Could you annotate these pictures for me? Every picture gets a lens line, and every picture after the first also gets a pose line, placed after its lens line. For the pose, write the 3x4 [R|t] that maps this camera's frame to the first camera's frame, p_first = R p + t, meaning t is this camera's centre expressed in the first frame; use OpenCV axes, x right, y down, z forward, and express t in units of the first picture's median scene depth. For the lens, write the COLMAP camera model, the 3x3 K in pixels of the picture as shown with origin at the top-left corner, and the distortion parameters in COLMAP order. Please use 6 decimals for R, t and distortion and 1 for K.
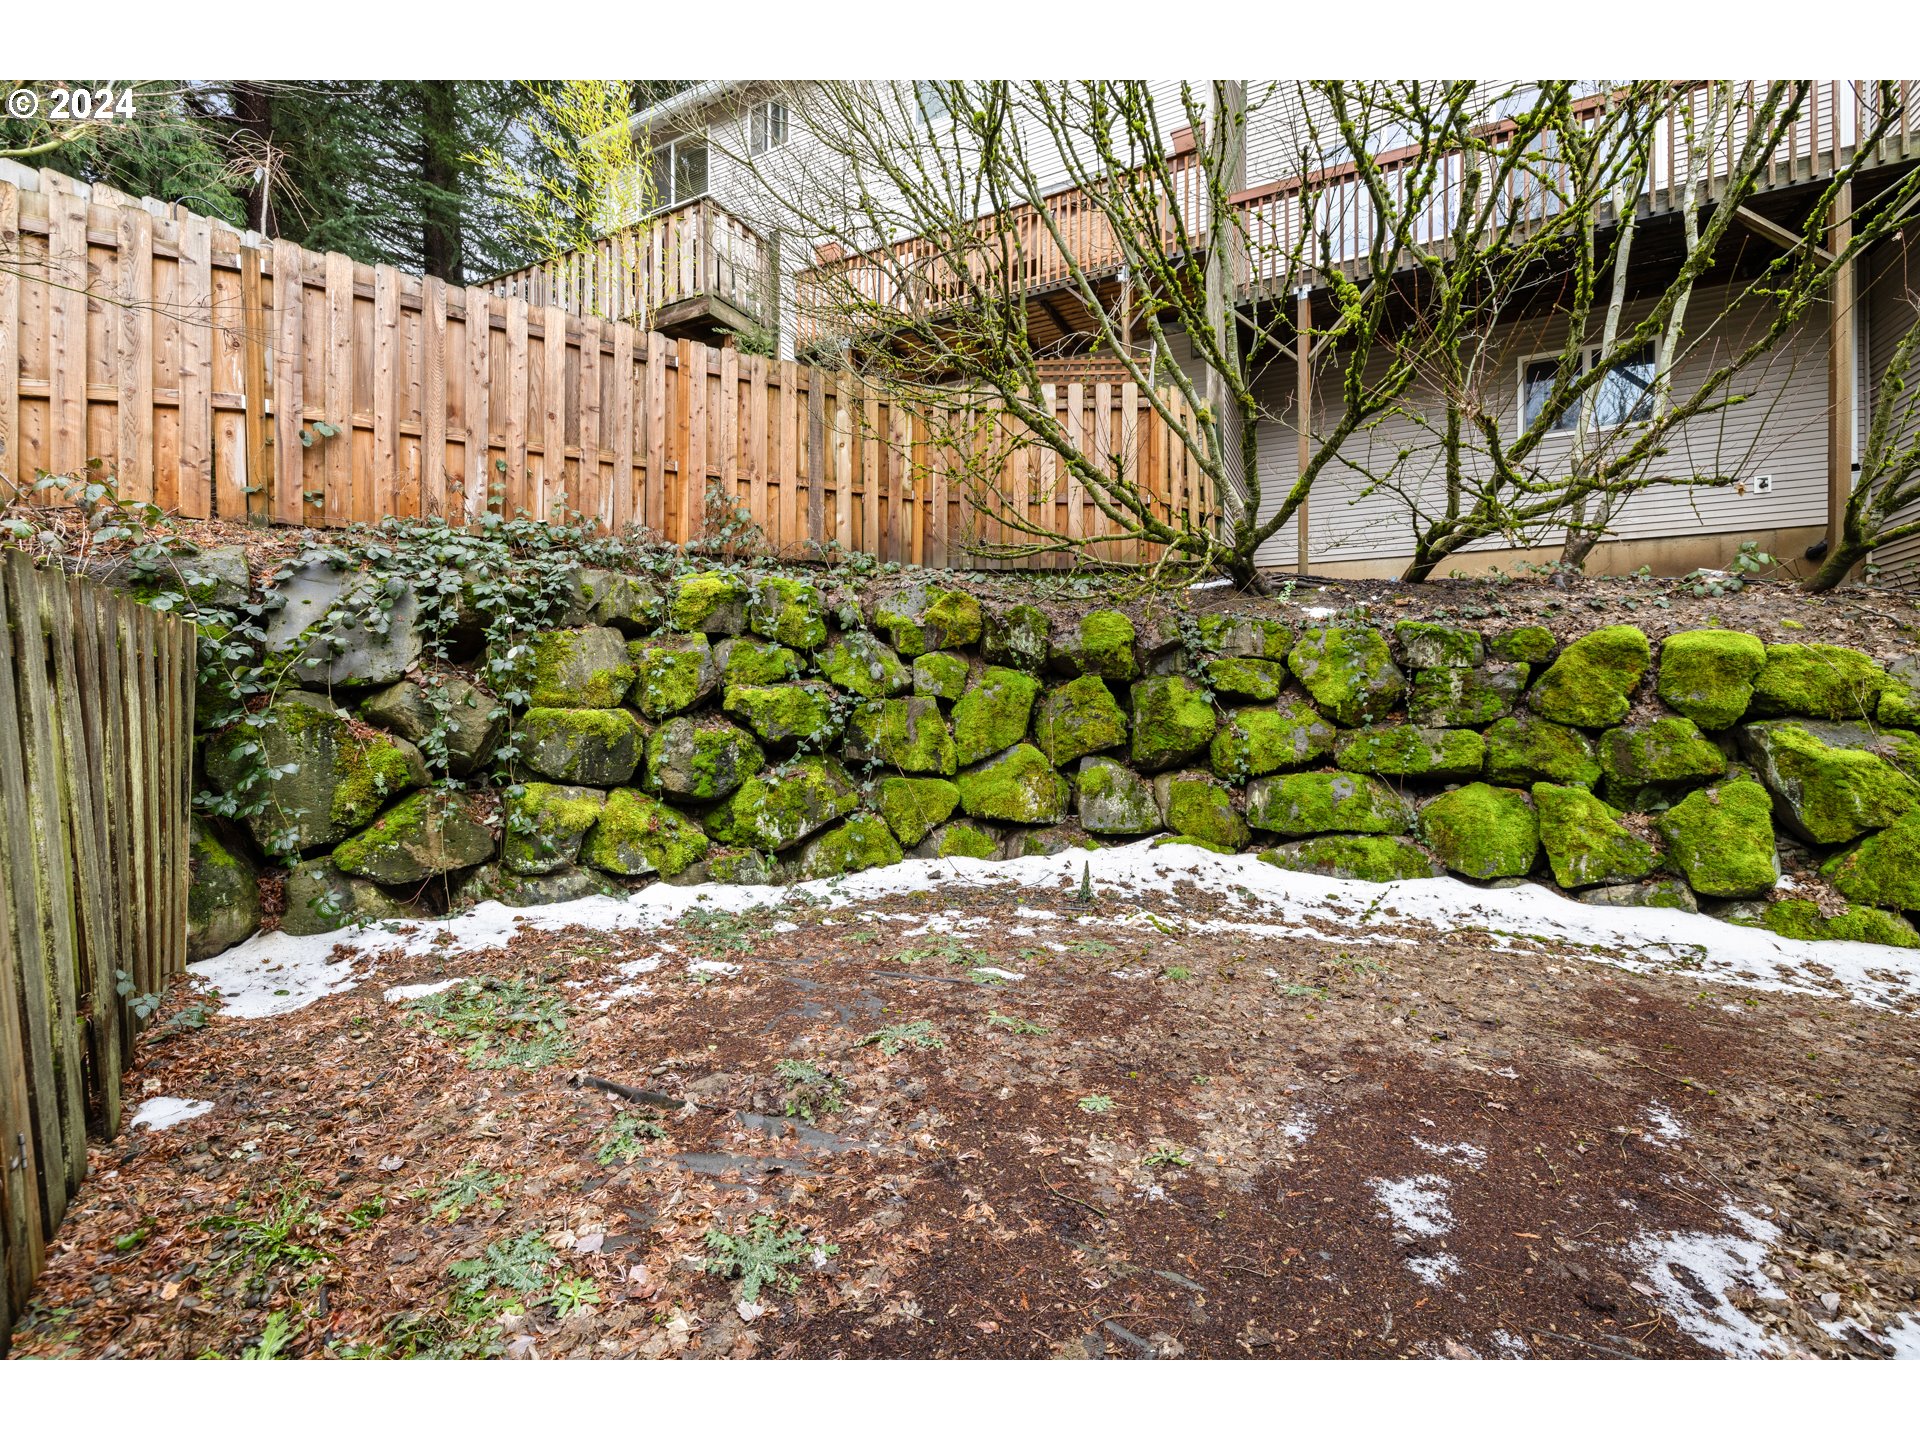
lens RADIAL K [[801.4, 0, 946.1], [0, 801.4, 729.2], [0, 0, 1]] dist [0.001442, -0.000408]
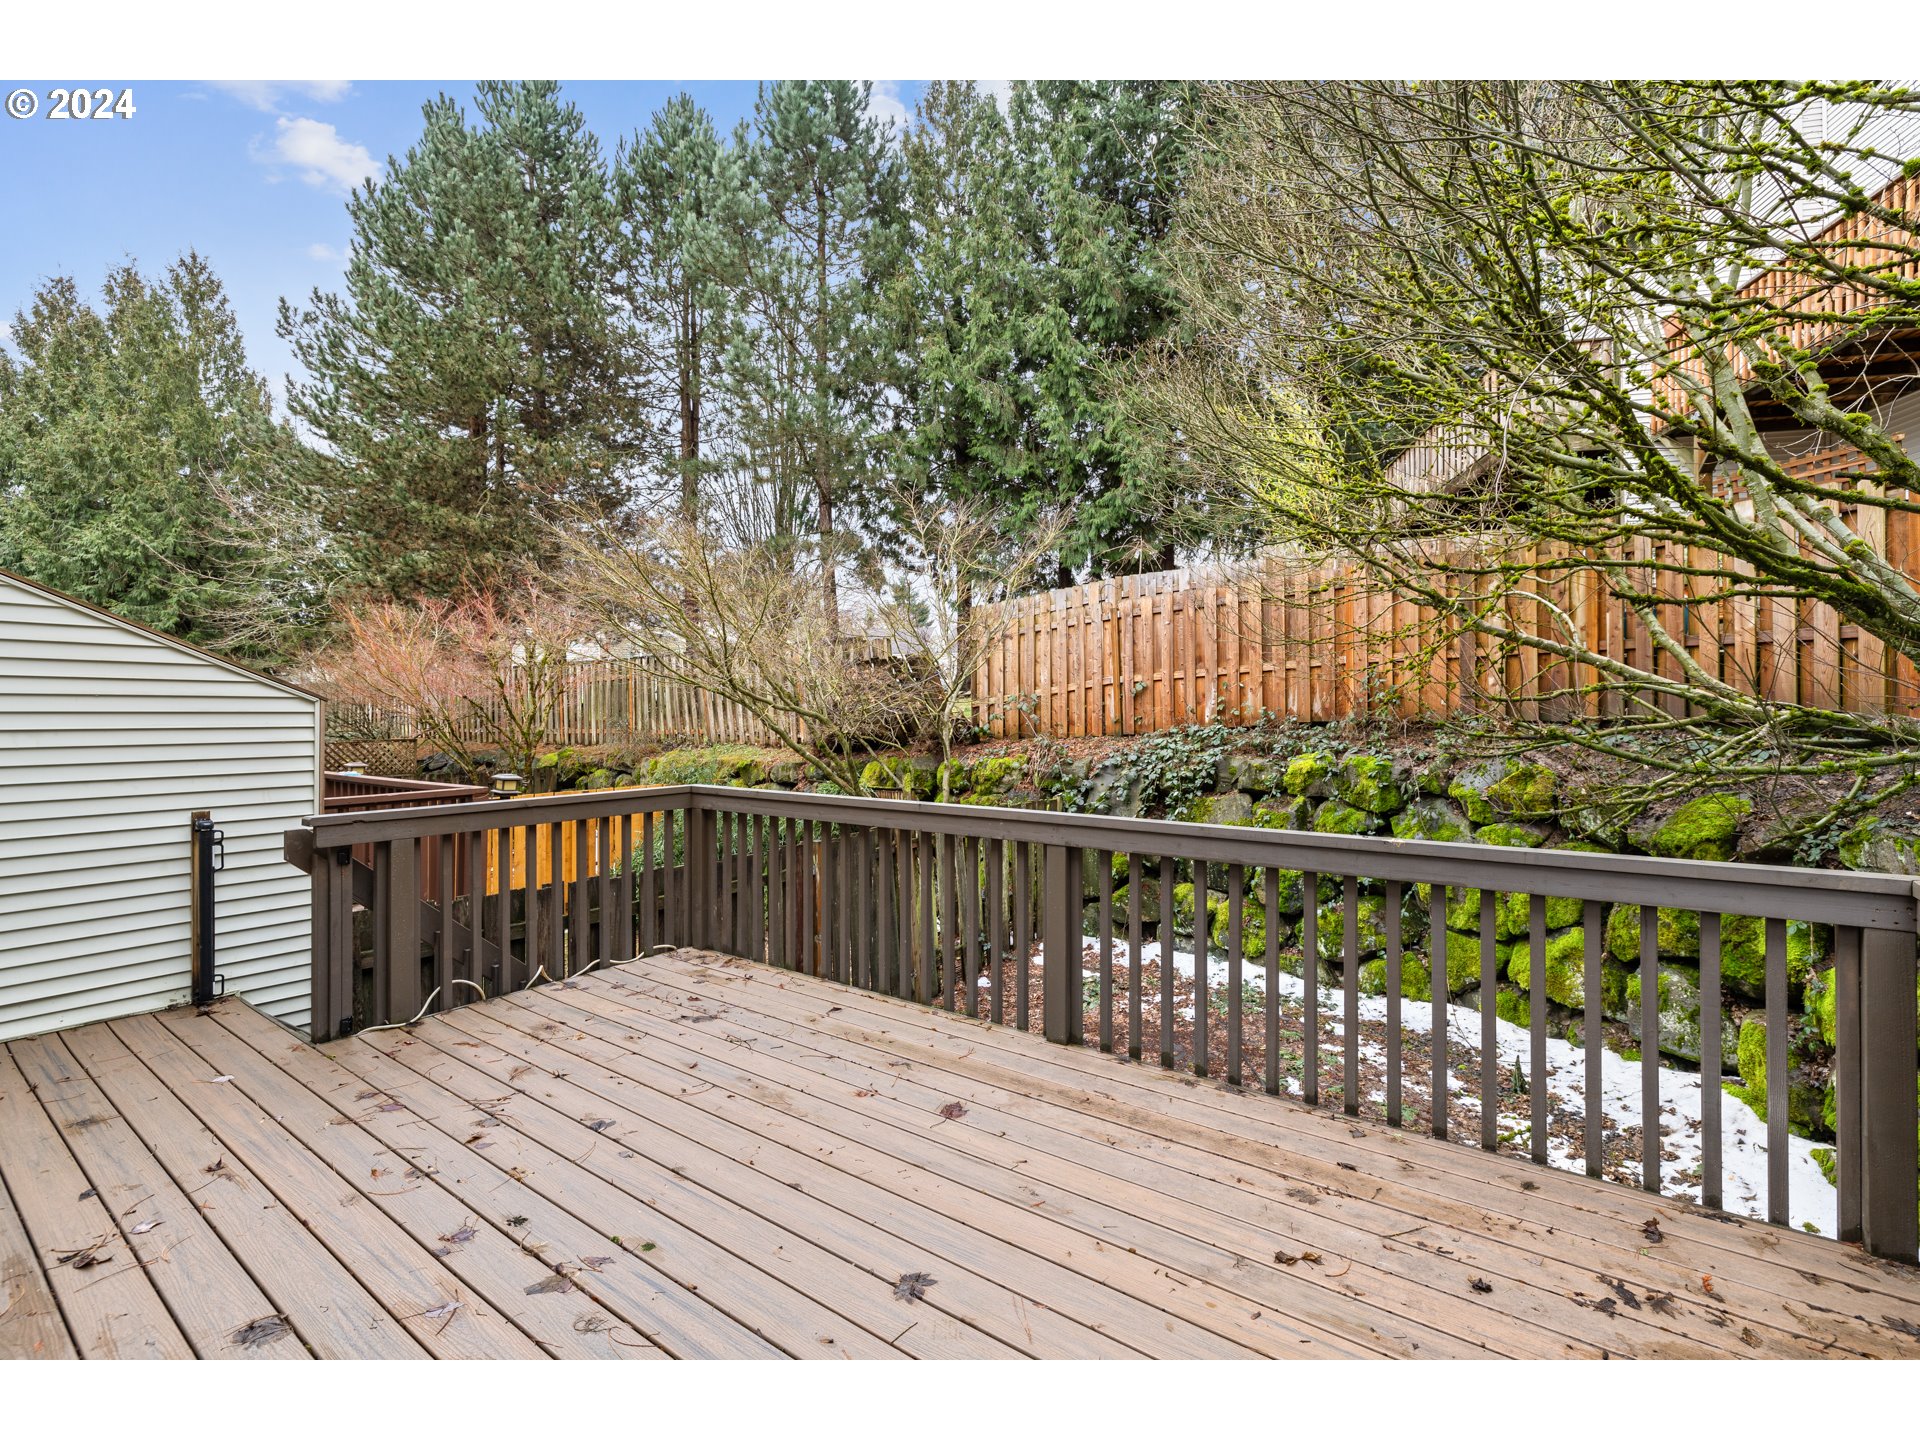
lens RADIAL K [[801.4, 0, 940.0], [0, 801.4, 719.1], [0, 0, 1]] dist [0.001442, -0.000408]
pose [[0.270243, 0.002258, -0.962790, 0.967604], [-0.000980, 0.999997, 0.002070, -0.278177], [0.962792, 0.000384, 0.270244, -0.026785]]
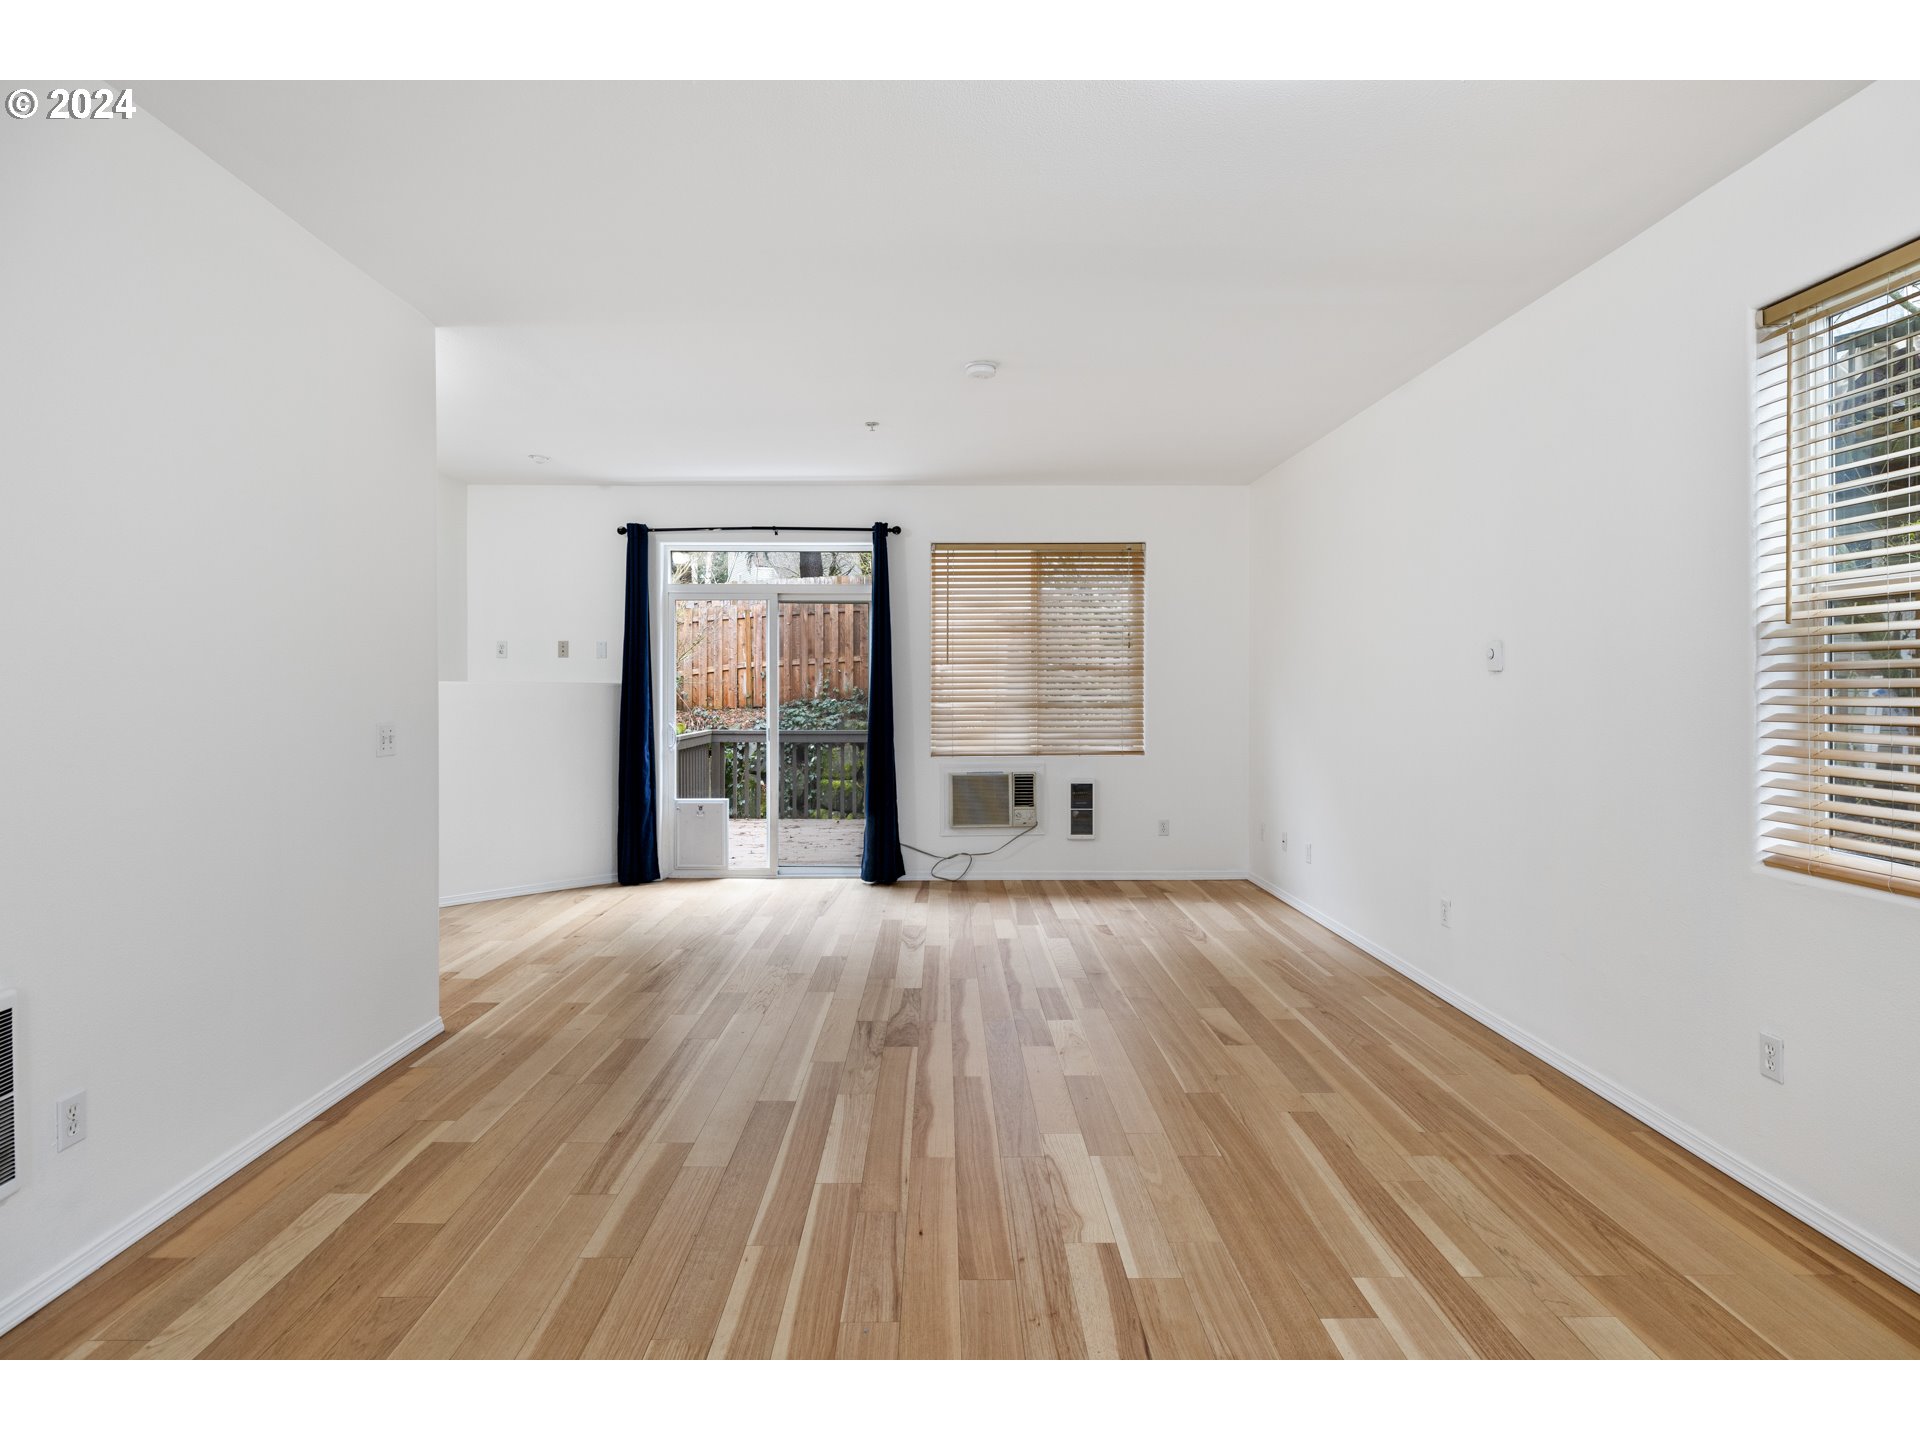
lens RADIAL K [[1059.0, 0, 941.7], [0, 1059.0, 685.8], [0, 0, 1]] dist [0.001054, 0.001241]
pose [[0.791586, -0.004724, -0.611040, 1.725001], [-0.001114, 0.999957, -0.009174, -0.273596], [0.611057, 0.007943, 0.791546, -1.348655]]
